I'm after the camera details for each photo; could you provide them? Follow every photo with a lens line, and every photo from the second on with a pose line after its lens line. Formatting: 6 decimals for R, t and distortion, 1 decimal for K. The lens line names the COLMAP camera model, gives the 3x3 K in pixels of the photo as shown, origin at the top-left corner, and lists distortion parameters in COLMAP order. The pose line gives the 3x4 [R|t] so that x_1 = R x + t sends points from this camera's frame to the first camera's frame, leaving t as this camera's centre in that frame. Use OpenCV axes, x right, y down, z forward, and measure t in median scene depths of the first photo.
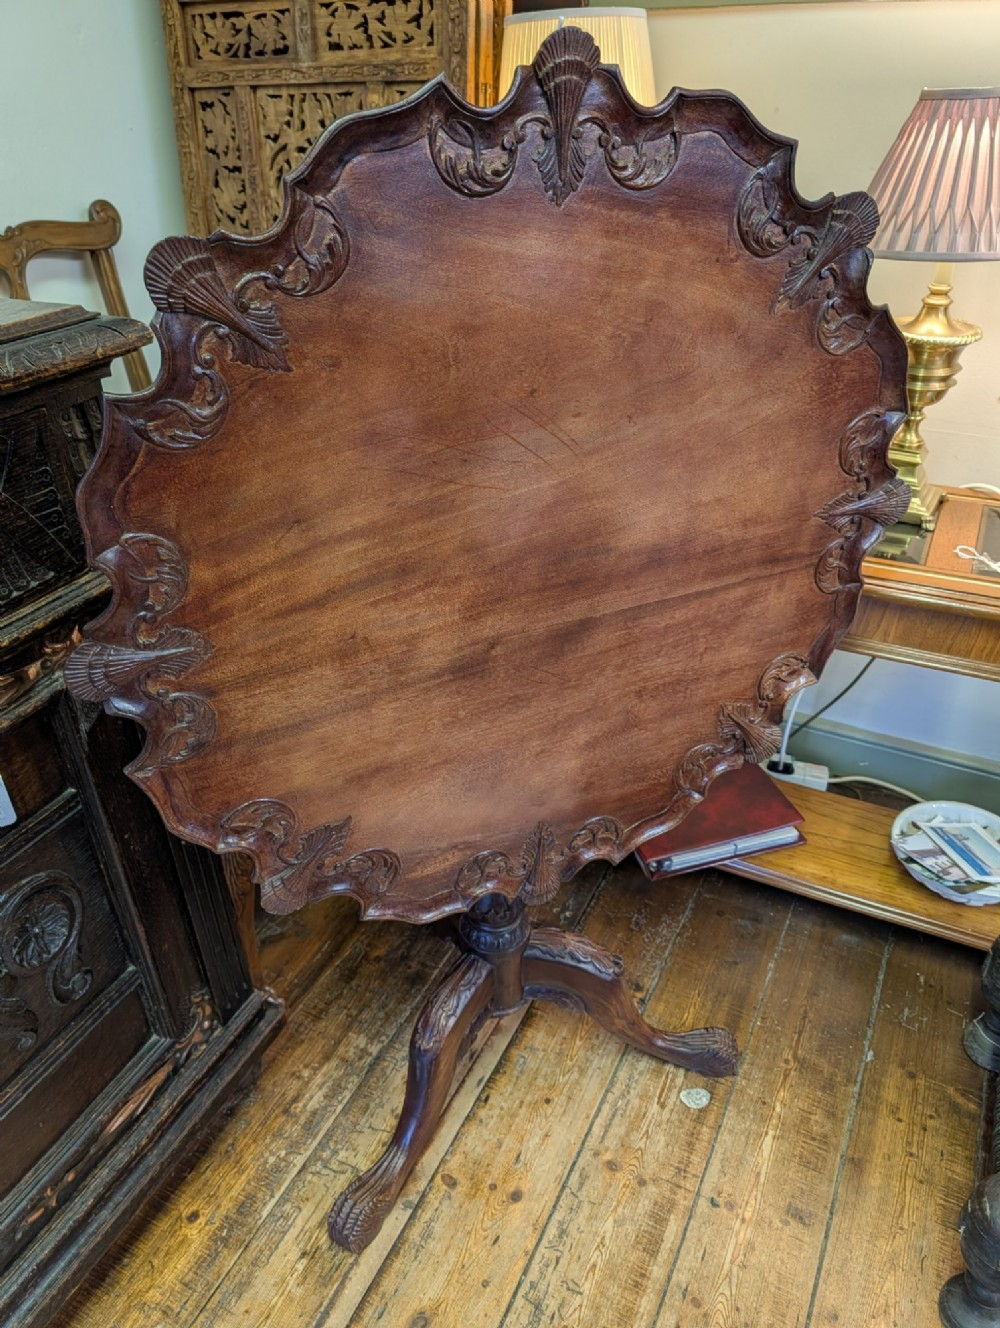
lens RADIAL K [[964.1, 0, 509.9], [0, 964.1, 666.4], [0, 0, 1]] dist [0.009392, -0.013566]
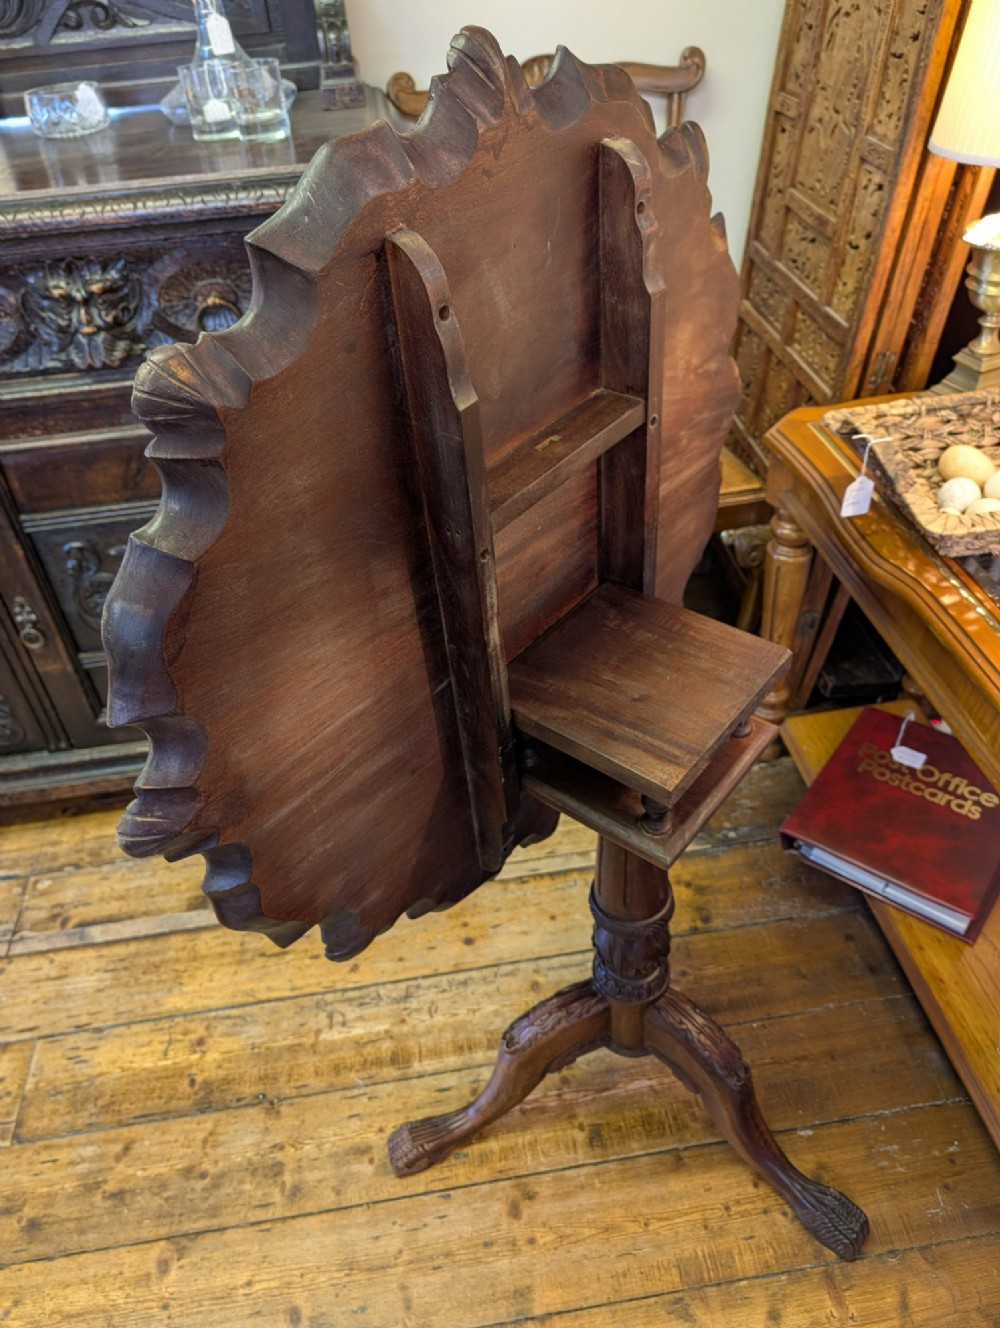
lens RADIAL K [[947.2, 0, 508.6], [0, 947.2, 659.1], [0, 0, 1]] dist [-0.001785, -0.009250]
pose [[0.566507, 0.512686, -0.645153, 0.625305], [-0.393316, 0.856191, 0.335023, -0.190329], [0.724136, 0.063956, 0.686686, 0.168600]]
